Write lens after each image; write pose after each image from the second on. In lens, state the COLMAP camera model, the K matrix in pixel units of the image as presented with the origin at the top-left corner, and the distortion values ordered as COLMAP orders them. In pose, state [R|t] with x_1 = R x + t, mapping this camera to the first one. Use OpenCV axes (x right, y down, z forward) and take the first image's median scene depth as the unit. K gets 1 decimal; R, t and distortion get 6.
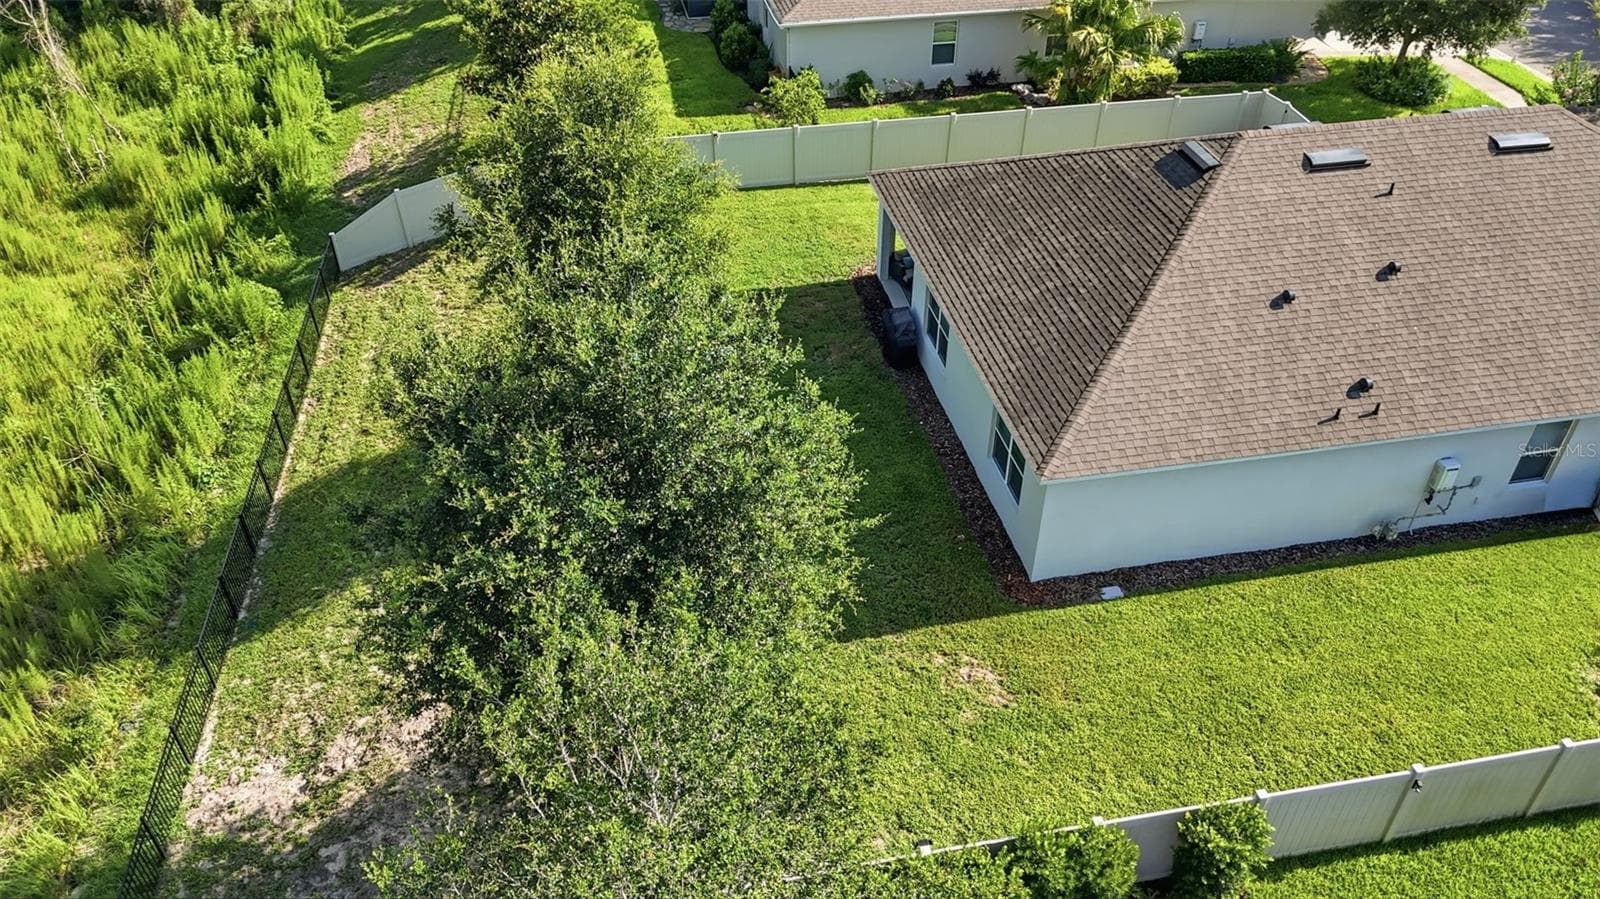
lens RADIAL K [[1170.6, 0, 798.8], [0, 1170.6, 449.7], [0, 0, 1]] dist [0.046427, 0.000711]
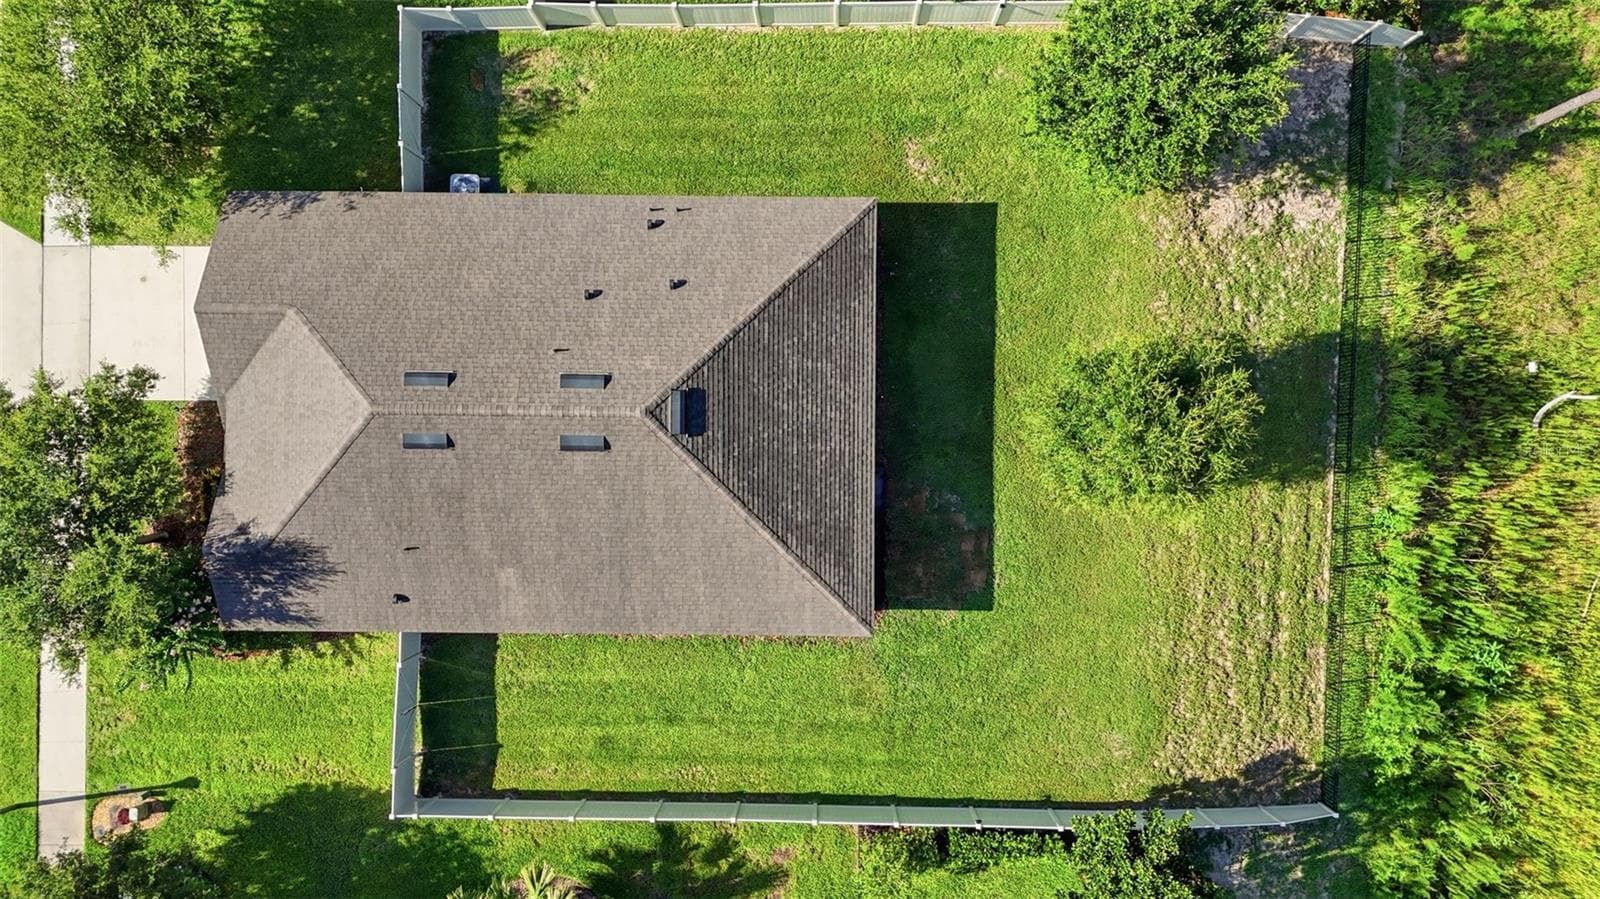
lens RADIAL K [[1170.6, 0, 798.1], [0, 1170.6, 449.5], [0, 0, 1]] dist [0.046427, 0.000711]
pose [[-0.978807, -0.202769, 0.028655, 0.192676], [0.150783, -0.618926, 0.770841, -1.488260], [-0.138567, 0.758825, 0.636383, 0.218717]]
